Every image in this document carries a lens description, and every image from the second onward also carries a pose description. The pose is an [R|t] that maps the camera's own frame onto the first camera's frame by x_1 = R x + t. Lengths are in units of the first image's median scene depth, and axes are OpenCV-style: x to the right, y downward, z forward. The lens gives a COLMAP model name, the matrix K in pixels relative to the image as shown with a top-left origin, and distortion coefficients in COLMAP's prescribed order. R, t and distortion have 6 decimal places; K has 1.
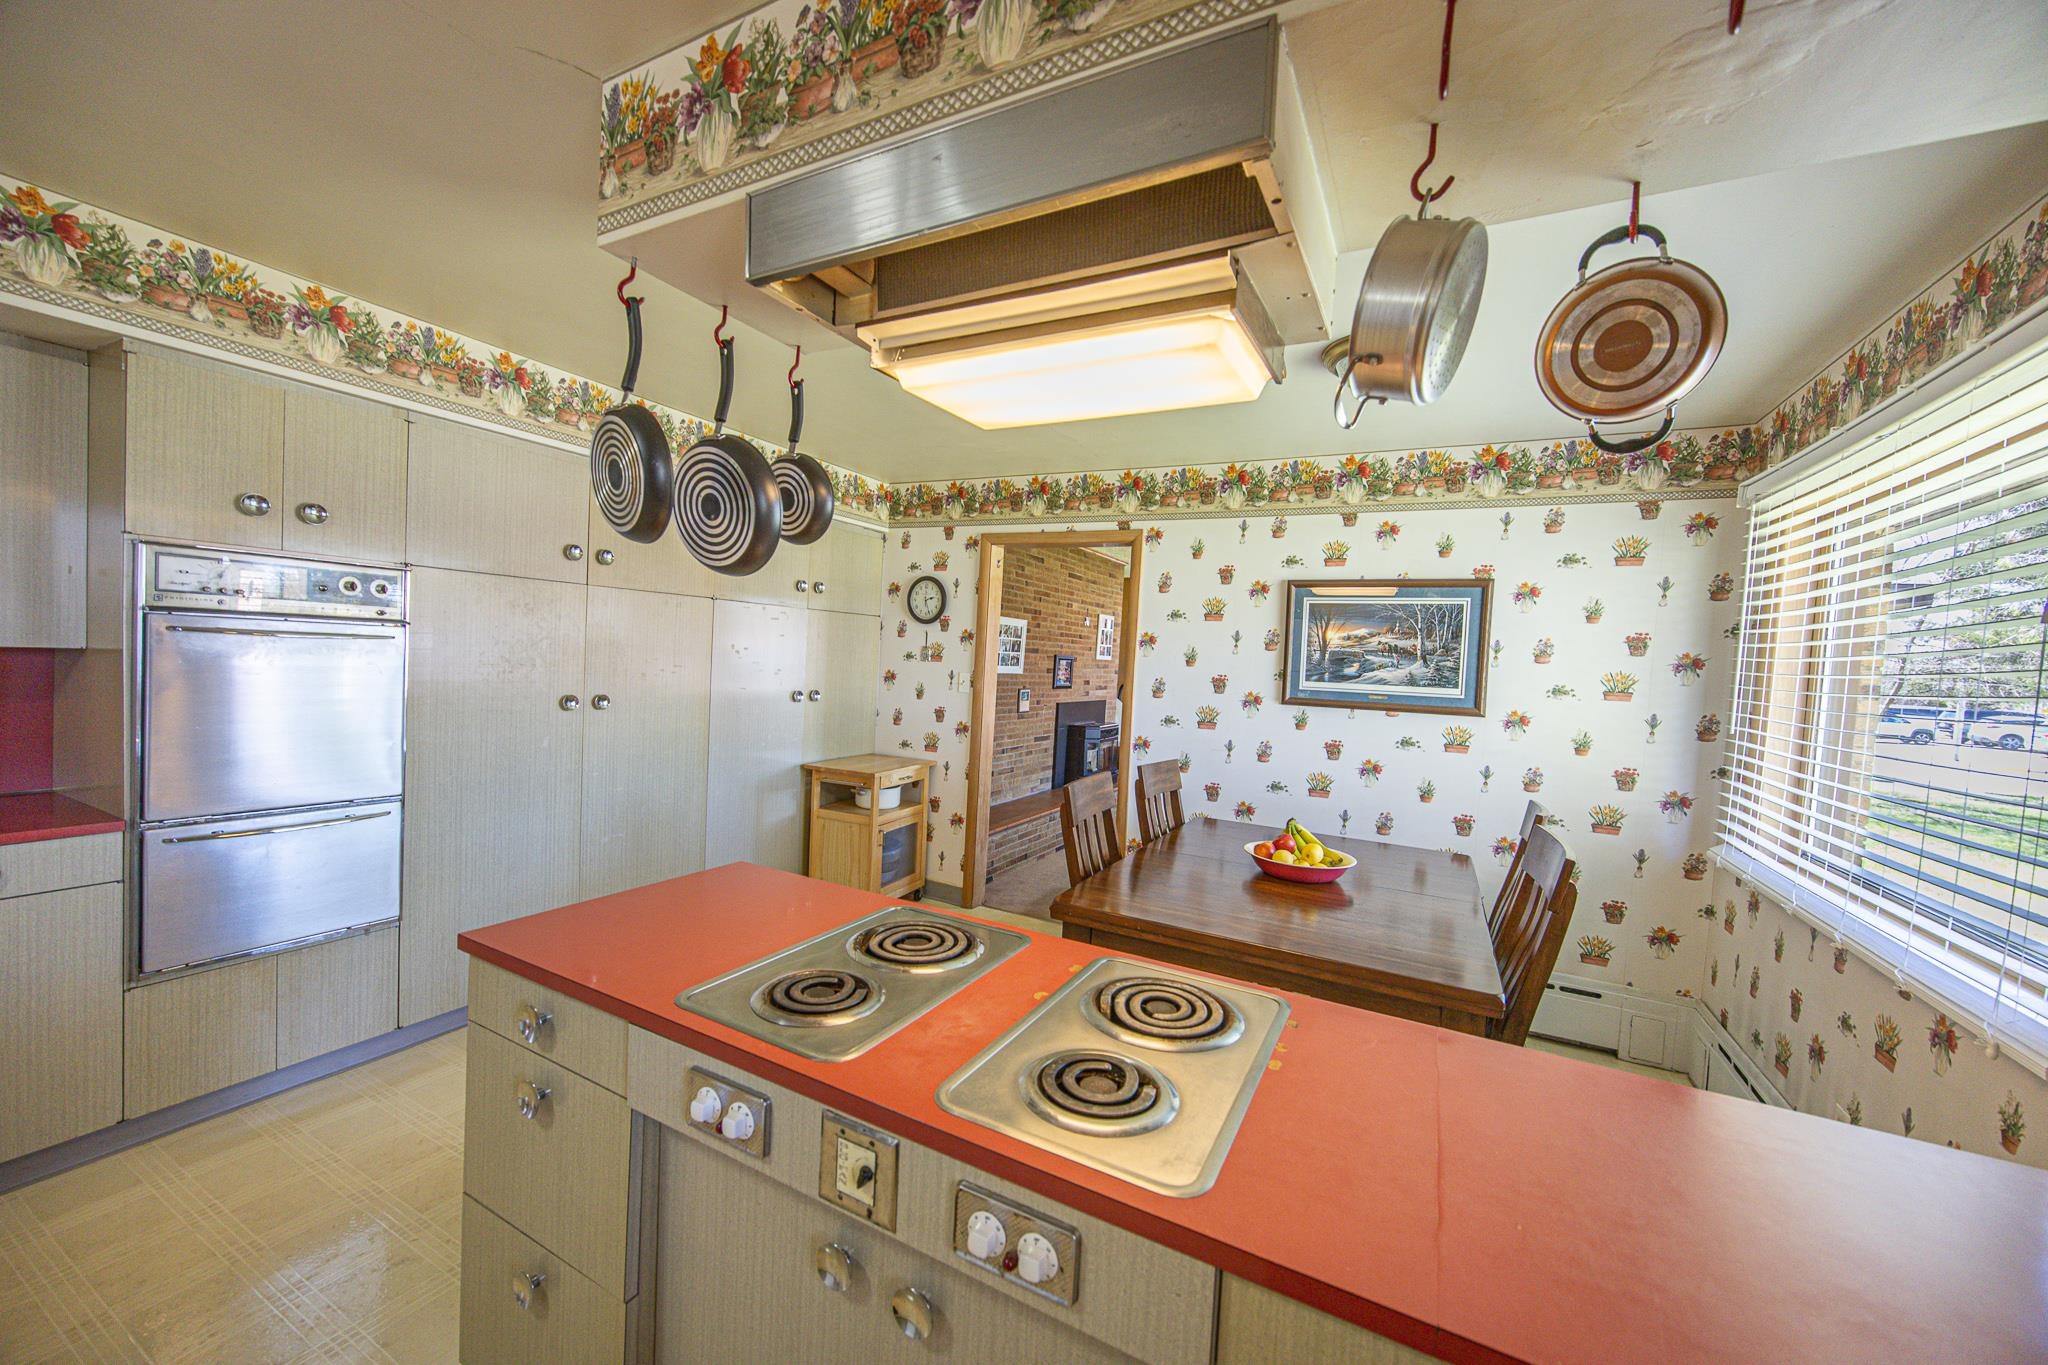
lens RADIAL K [[781.8, 0, 1018.6], [0, 781.8, 688.1], [0, 0, 1]] dist [-0.002848, -0.000387]
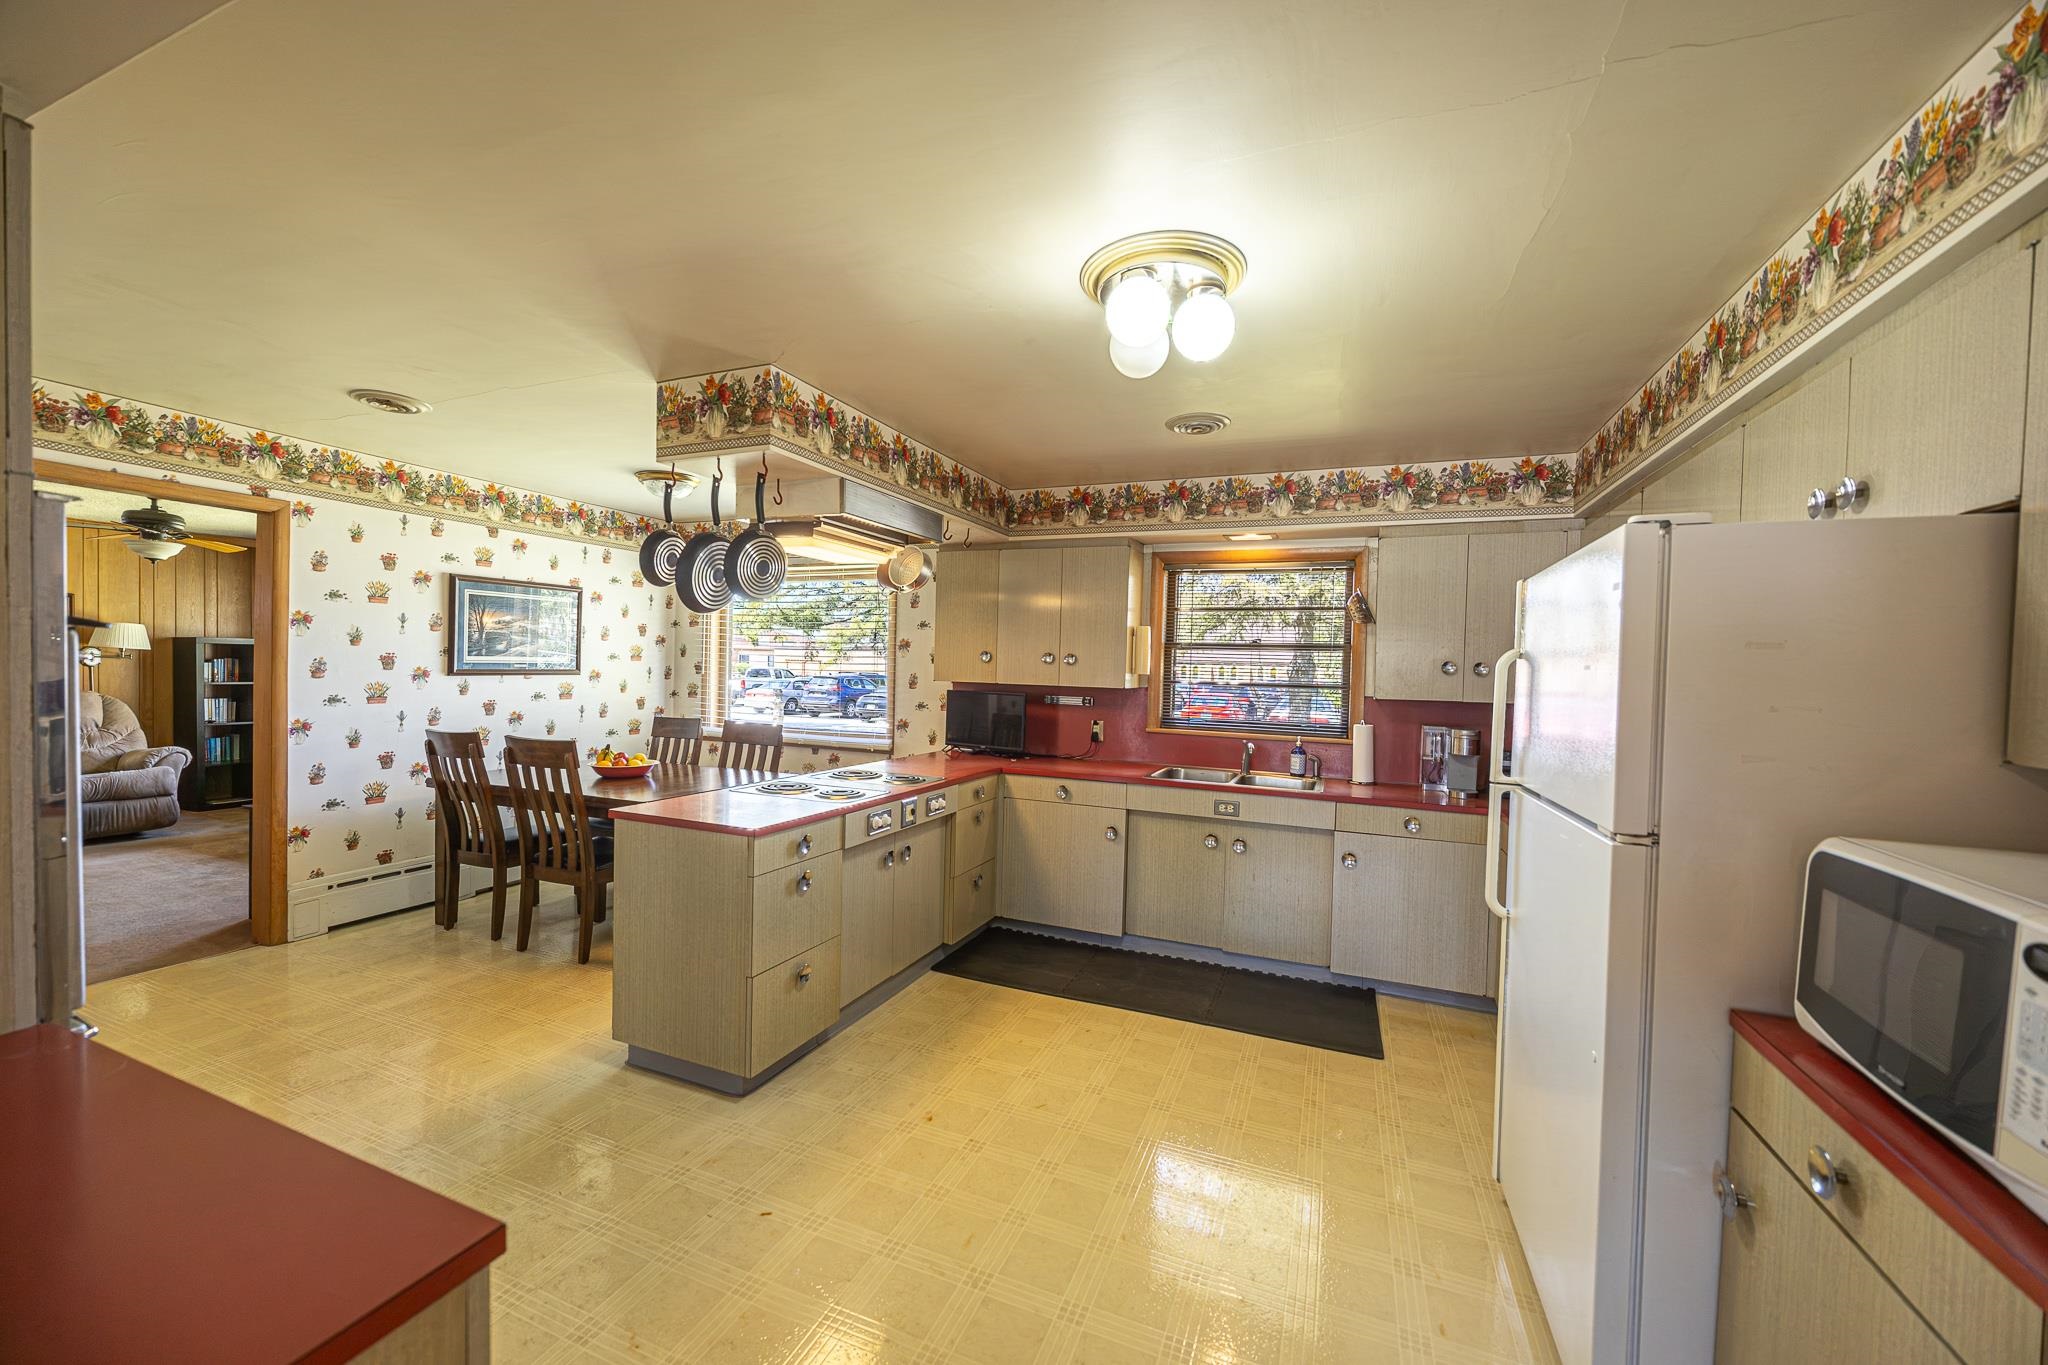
lens RADIAL K [[781.8, 0, 1013.4], [0, 781.8, 691.6], [0, 0, 1]] dist [-0.002848, -0.000387]
pose [[-0.078514, -0.084560, 0.993320, -0.935908], [0.009354, 0.996290, 0.085553, -0.050103], [-0.996869, 0.016009, -0.077432, 0.220698]]
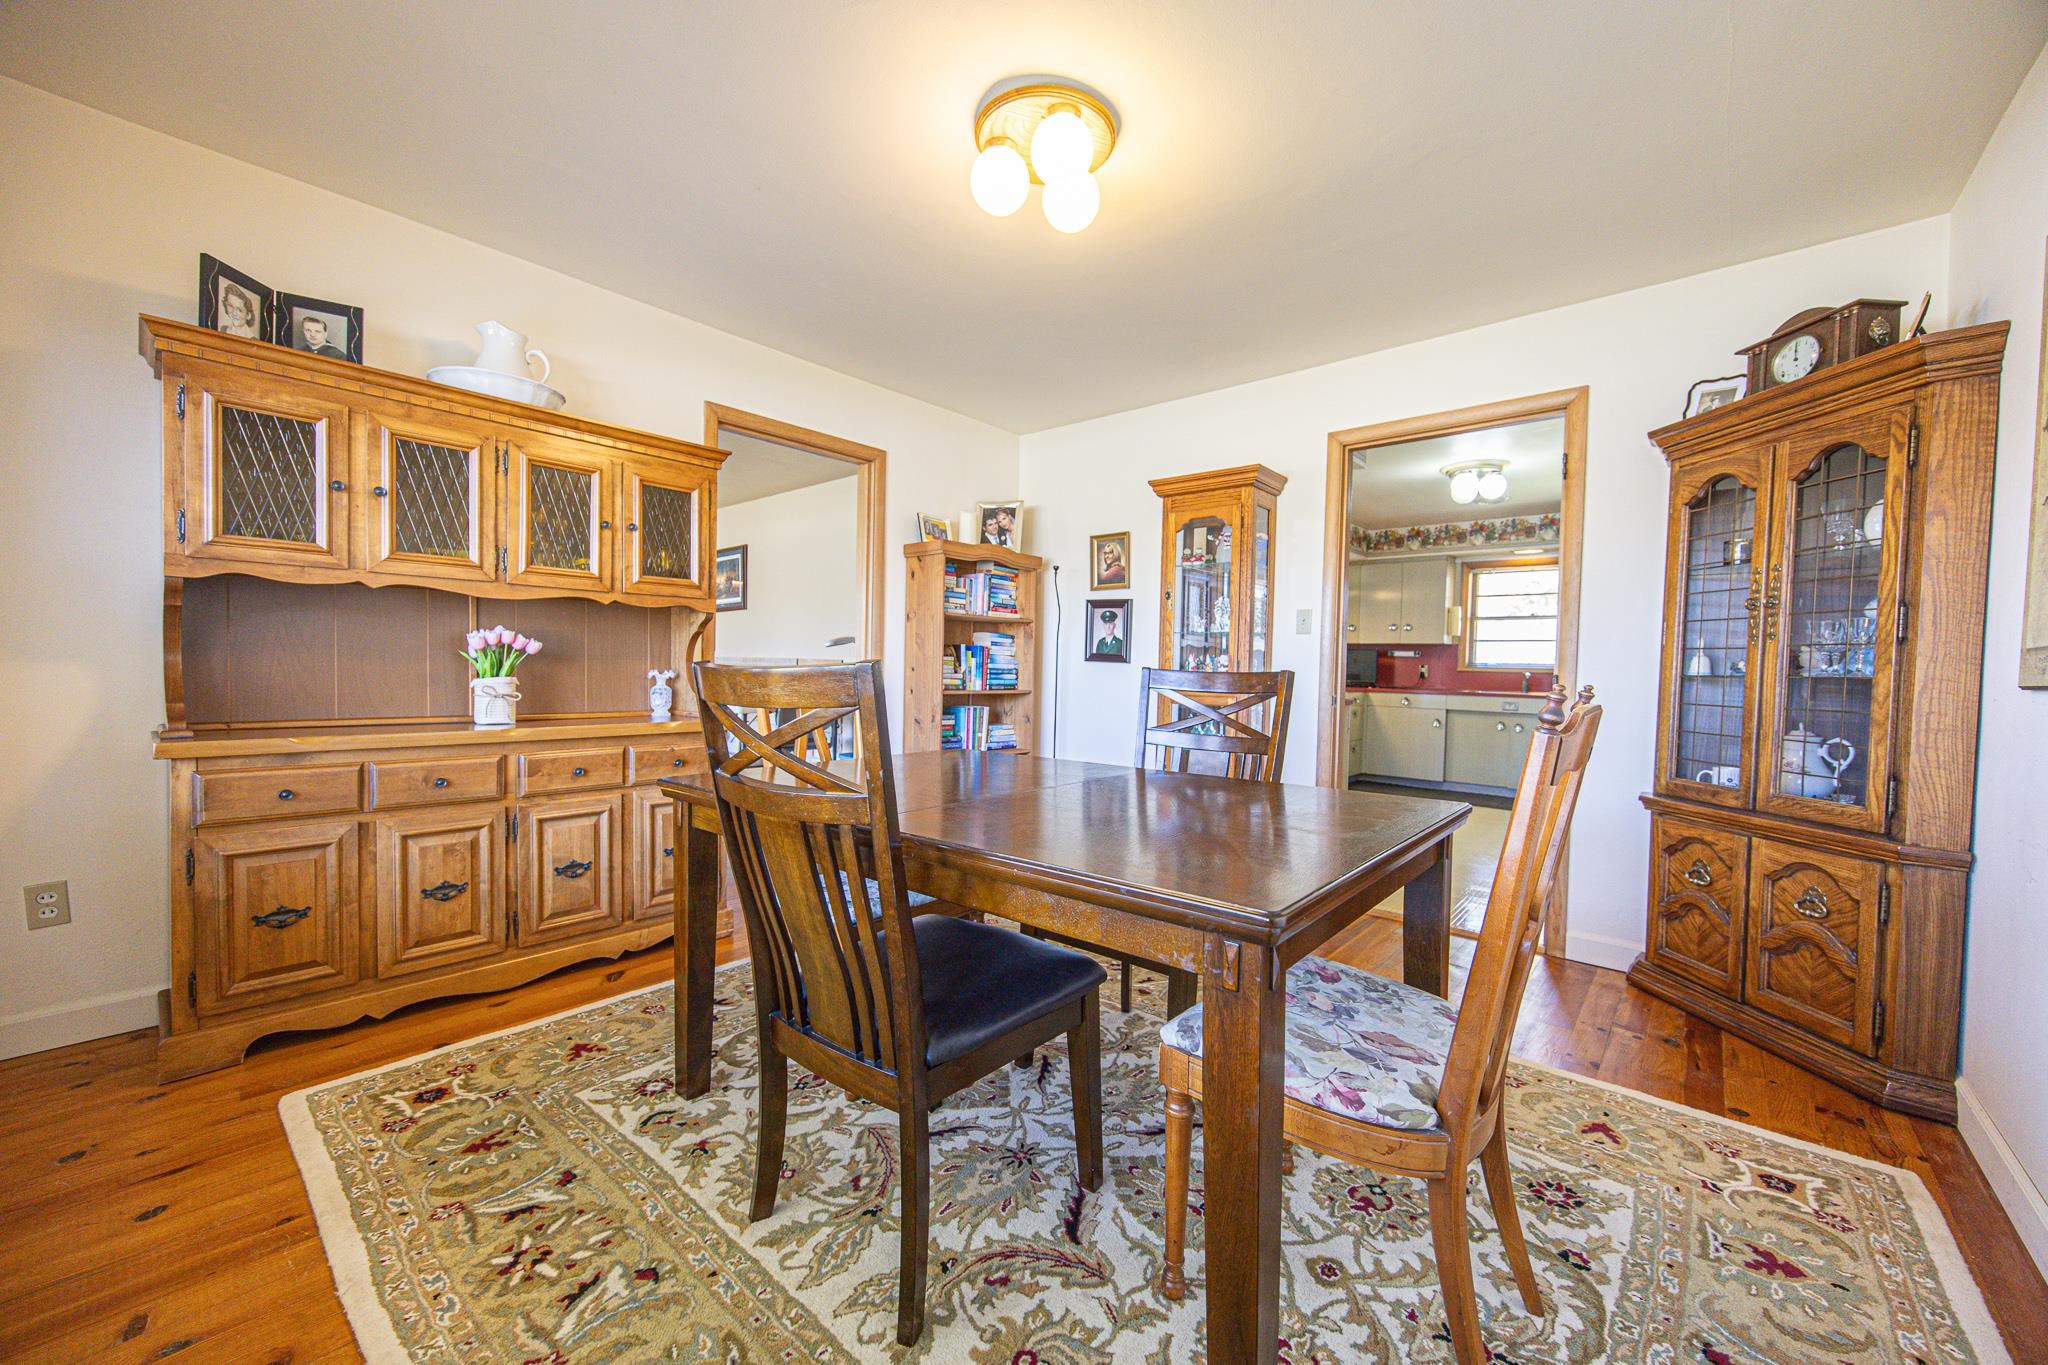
lens RADIAL K [[781.8, 0, 1017.1], [0, 781.8, 693.4], [0, 0, 1]] dist [-0.002848, -0.000387]
pose [[0.237177, -0.081377, 0.968052, -1.995173], [0.031332, 0.996608, 0.076101, -0.011852], [-0.970961, 0.012281, 0.238922, 0.549092]]
